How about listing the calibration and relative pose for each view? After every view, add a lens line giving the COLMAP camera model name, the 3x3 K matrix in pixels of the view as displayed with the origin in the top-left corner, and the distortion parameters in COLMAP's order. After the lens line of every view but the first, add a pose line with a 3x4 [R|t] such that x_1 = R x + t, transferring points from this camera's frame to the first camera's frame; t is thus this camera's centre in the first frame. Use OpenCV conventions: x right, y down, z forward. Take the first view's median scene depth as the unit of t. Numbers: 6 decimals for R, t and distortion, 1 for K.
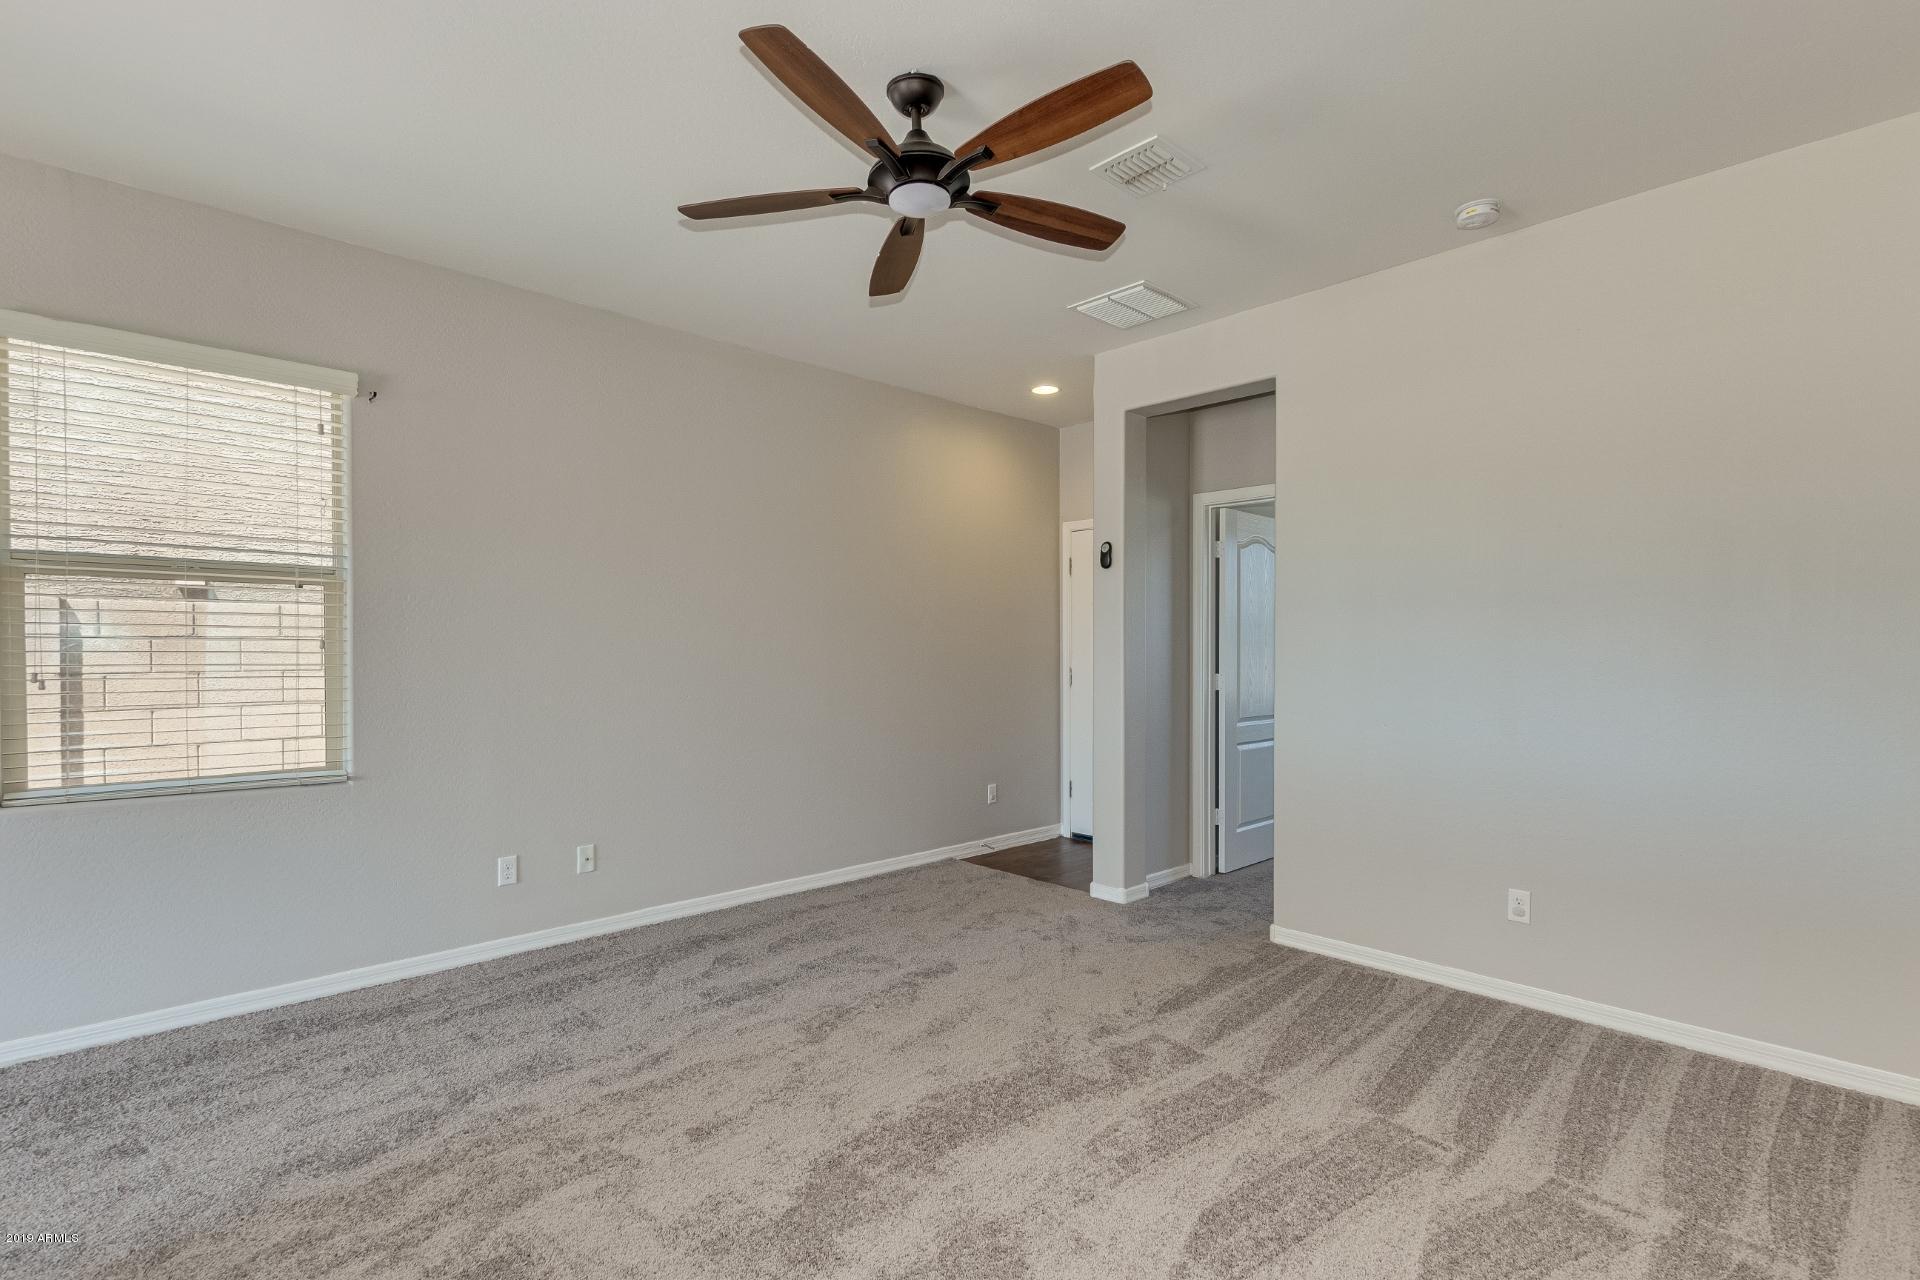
lens RADIAL K [[937.4, 0, 958.7], [0, 937.4, 643.2], [0, 0, 1]] dist [0.005976, 0.000646]
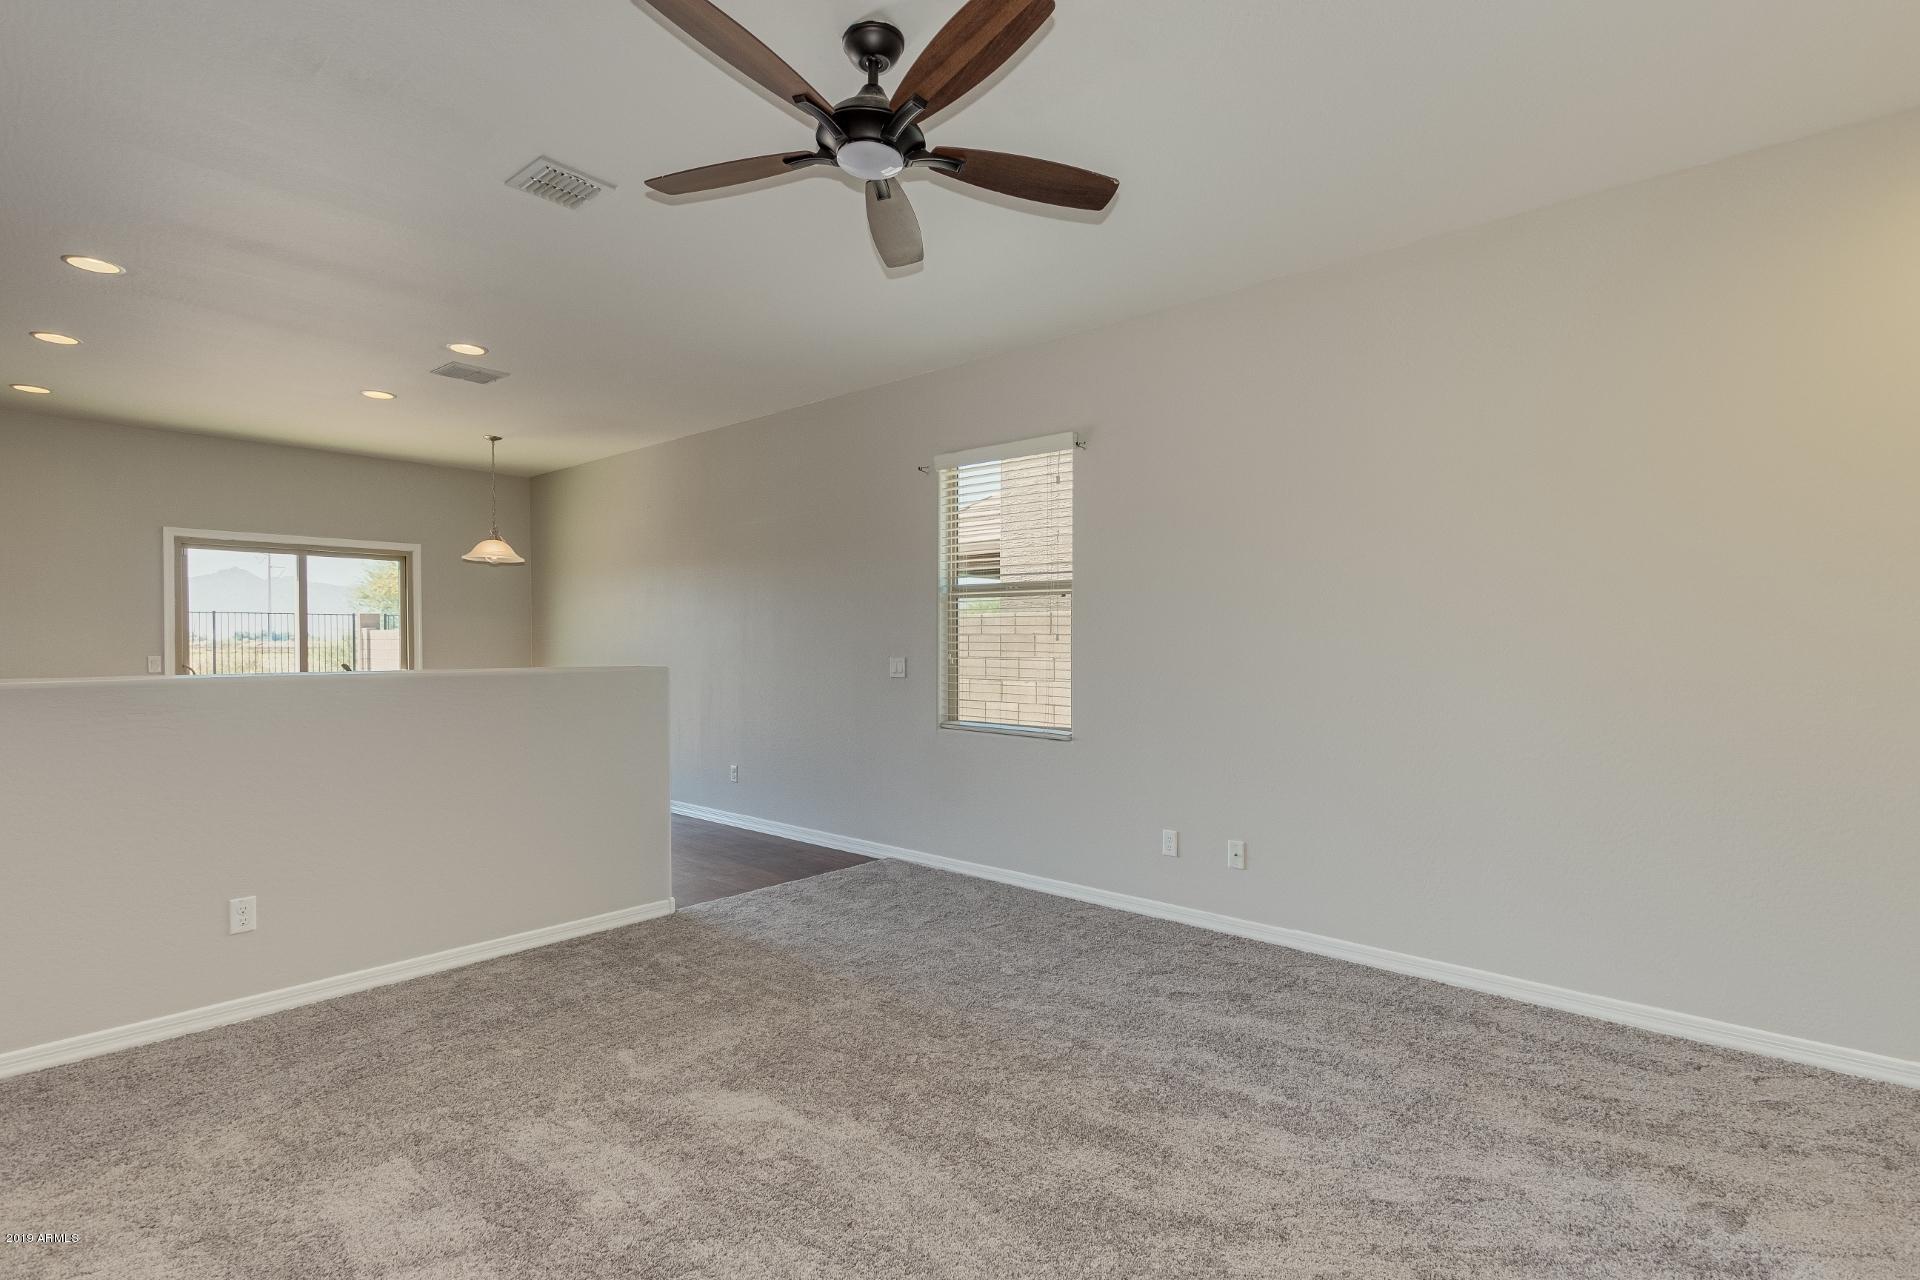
lens RADIAL K [[937.4, 0, 963.4], [0, 937.4, 639.8], [0, 0, 1]] dist [0.005976, 0.000646]
pose [[0.052914, -0.007619, -0.998570, 0.662842], [0.003973, 0.999965, -0.007419, 0.013989], [0.998591, -0.003575, 0.052942, 0.775160]]
